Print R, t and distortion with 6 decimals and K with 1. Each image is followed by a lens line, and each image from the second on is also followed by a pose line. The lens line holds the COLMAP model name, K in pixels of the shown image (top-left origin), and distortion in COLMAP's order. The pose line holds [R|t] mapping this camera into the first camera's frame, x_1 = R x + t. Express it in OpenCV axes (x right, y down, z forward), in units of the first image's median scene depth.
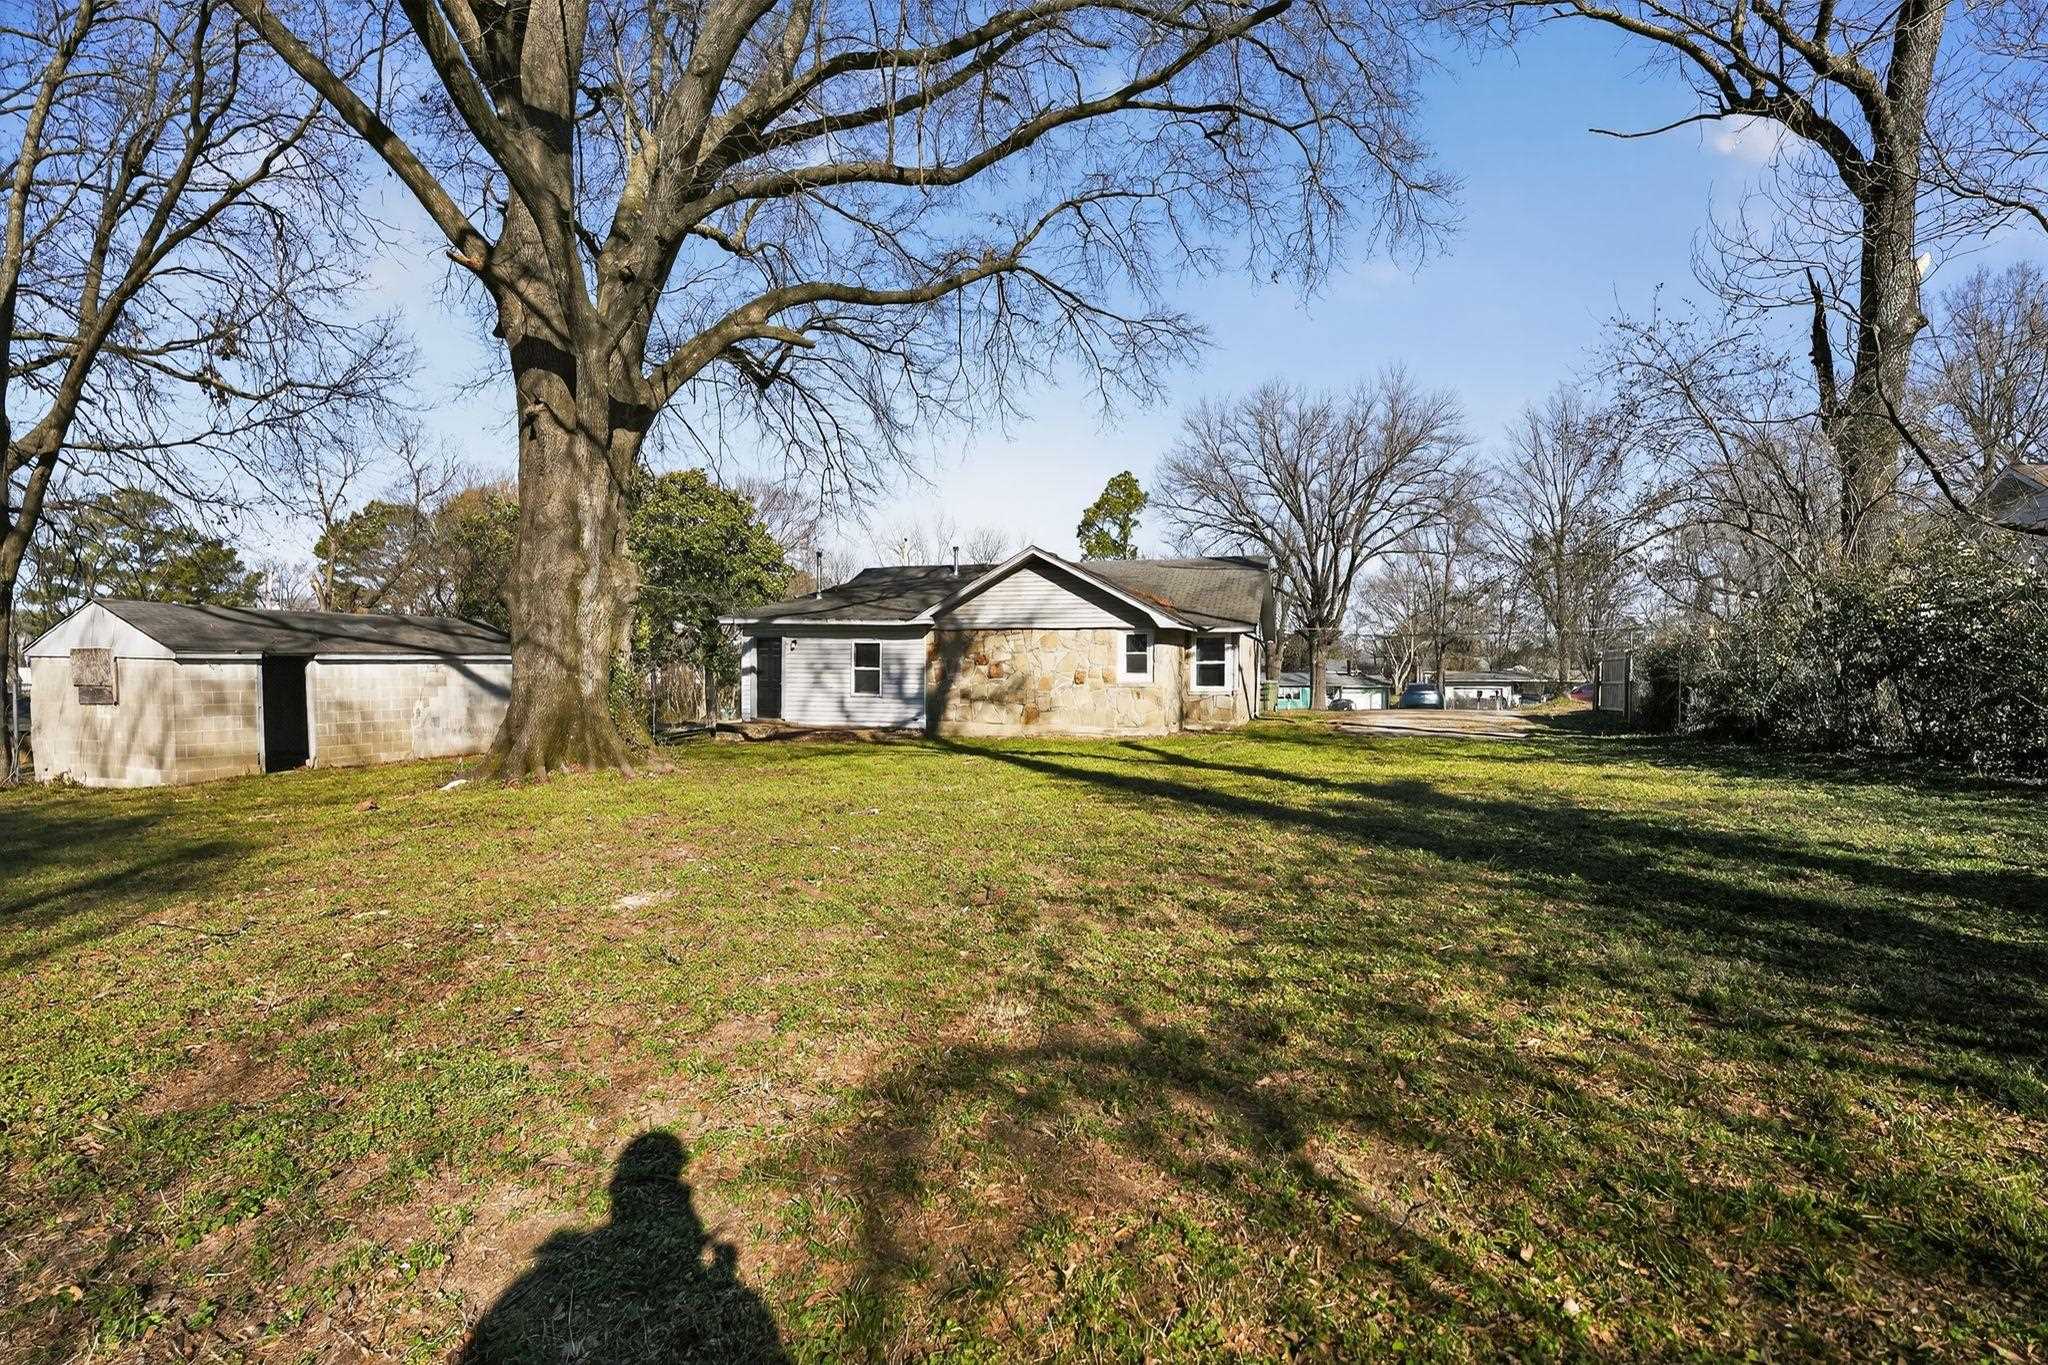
lens RADIAL K [[938.6, 0, 1021.7], [0, 938.6, 640.6], [0, 0, 1]] dist [-0.012417, -0.000342]
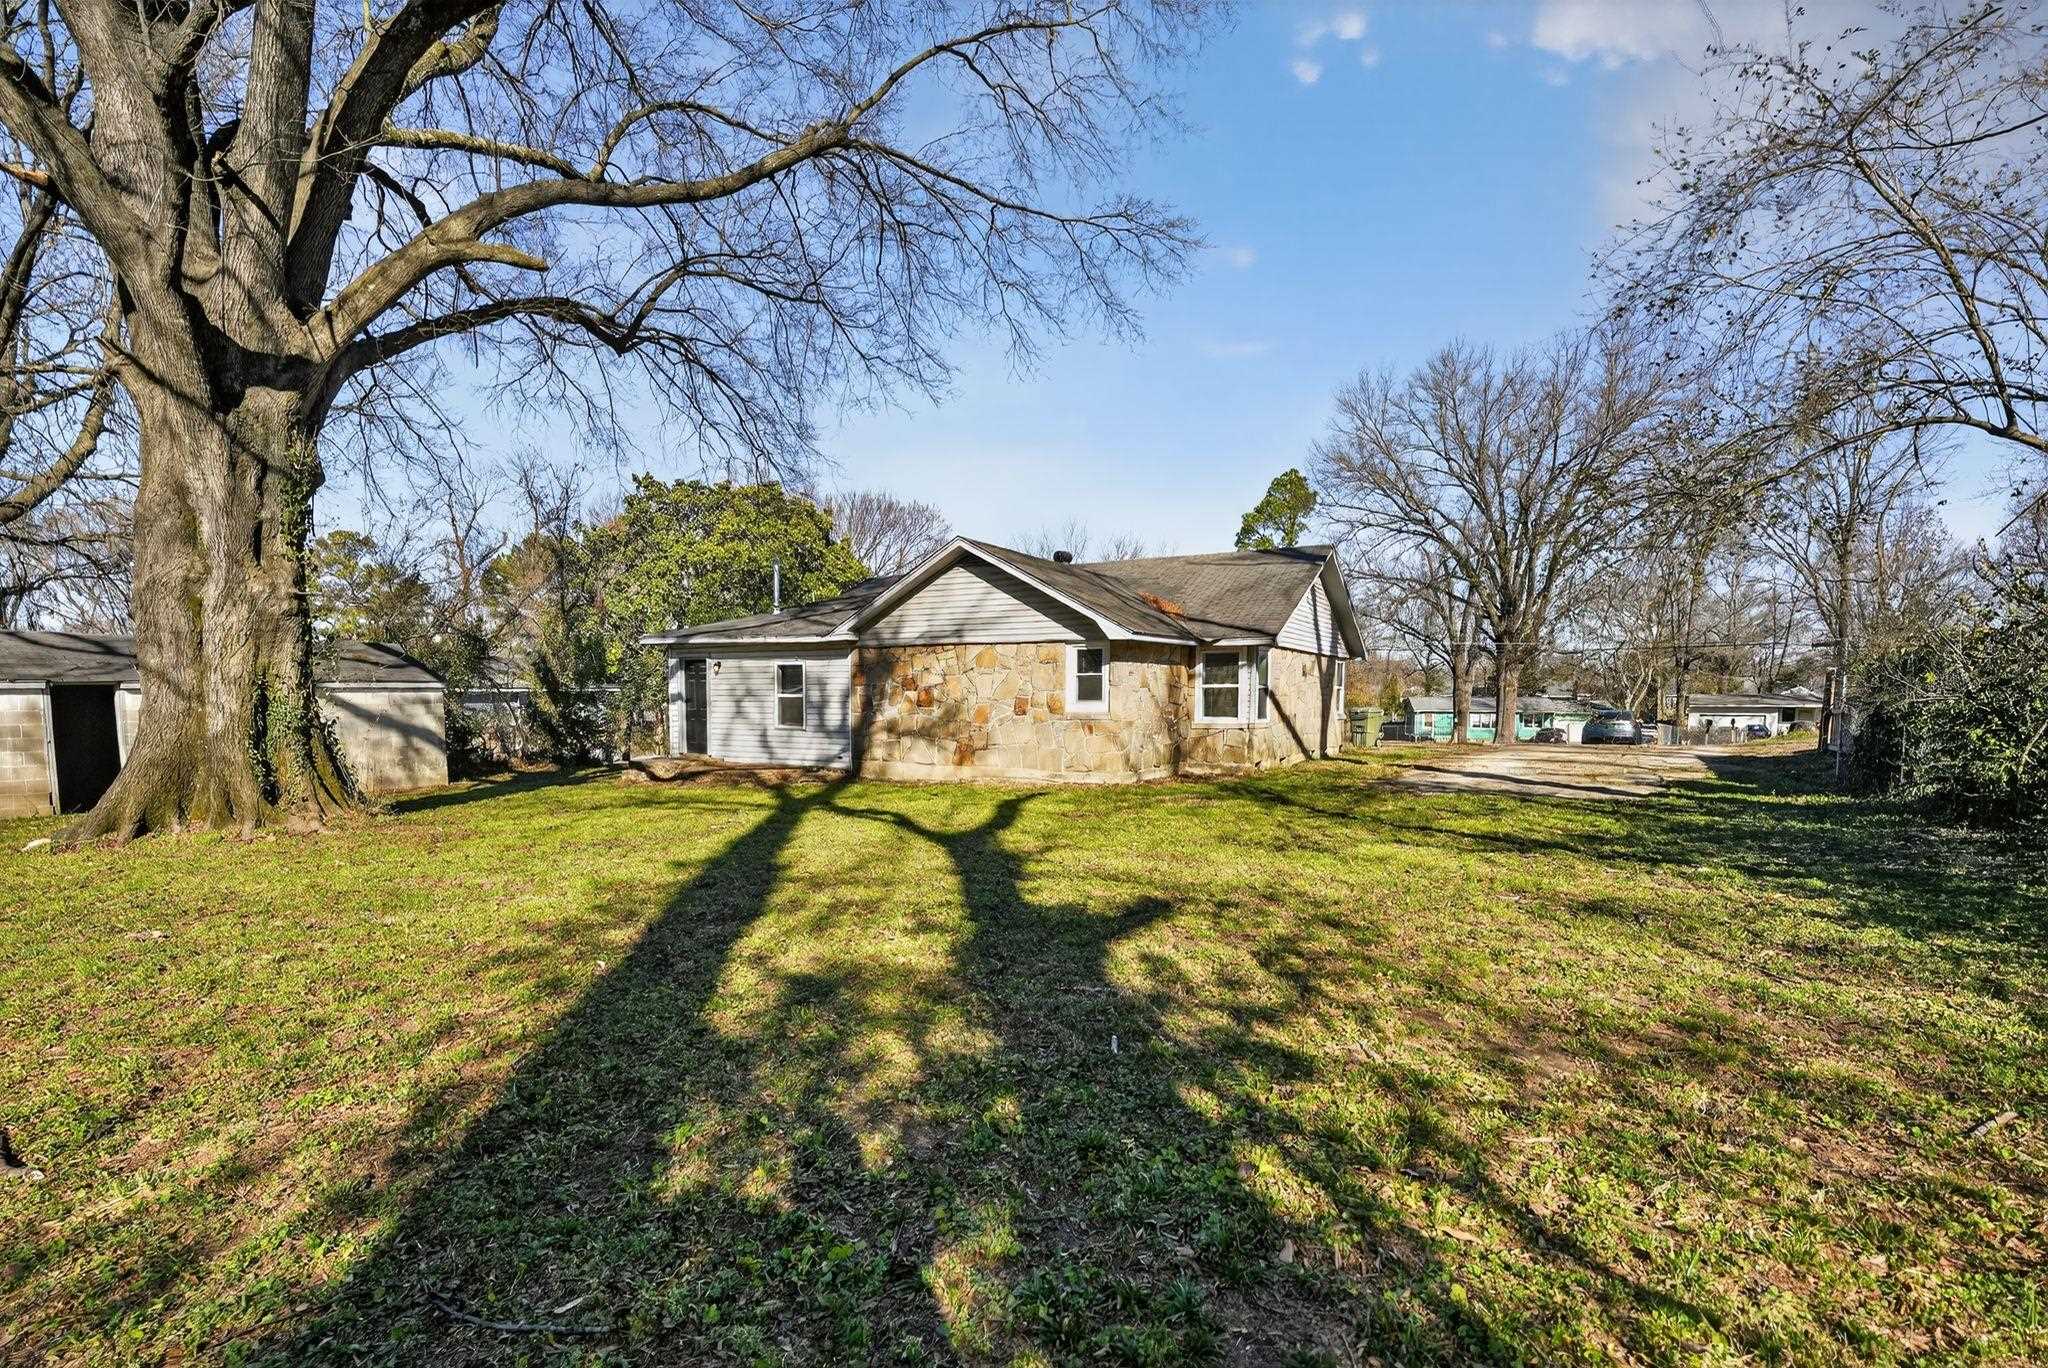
lens RADIAL K [[967.4, 0, 1019.2], [0, 967.4, 717.4], [0, 0, 1]] dist [-0.012394, -0.000218]
pose [[0.978264, 0.001498, -0.207360, 0.213498], [0.009924, 0.998490, 0.054036, 0.005352], [0.207128, -0.054919, 0.976771, 0.210668]]
